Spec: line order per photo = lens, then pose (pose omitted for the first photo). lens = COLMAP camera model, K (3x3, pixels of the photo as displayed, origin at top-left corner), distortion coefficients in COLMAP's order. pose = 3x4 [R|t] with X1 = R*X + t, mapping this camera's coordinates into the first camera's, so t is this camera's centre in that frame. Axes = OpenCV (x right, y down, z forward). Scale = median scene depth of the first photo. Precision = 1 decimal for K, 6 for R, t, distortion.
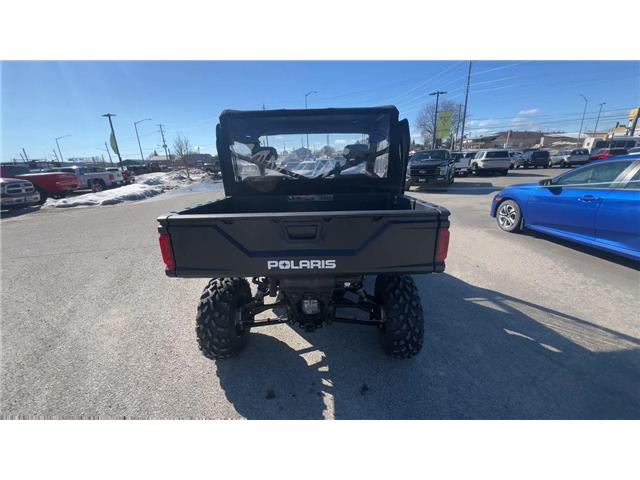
lens RADIAL K [[250.6, 0, 320.4], [0, 250.6, 236.1], [0, 0, 1]] dist [-0.000183, 0.000031]
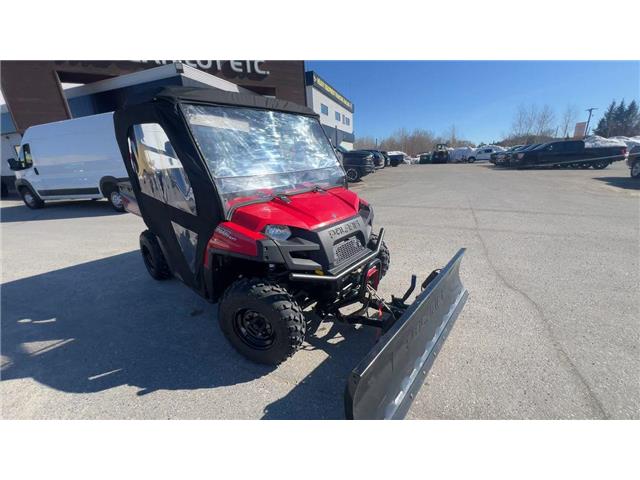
lens RADIAL K [[246.9, 0, 320.0], [0, 246.9, 243.3], [0, 0, 1]] dist [-0.002153, -0.000322]
pose [[-0.652095, 0.301712, -0.695516, 0.086541], [-0.154135, 0.845480, 0.511278, -0.088422], [0.742303, 0.440605, -0.504829, 0.310351]]
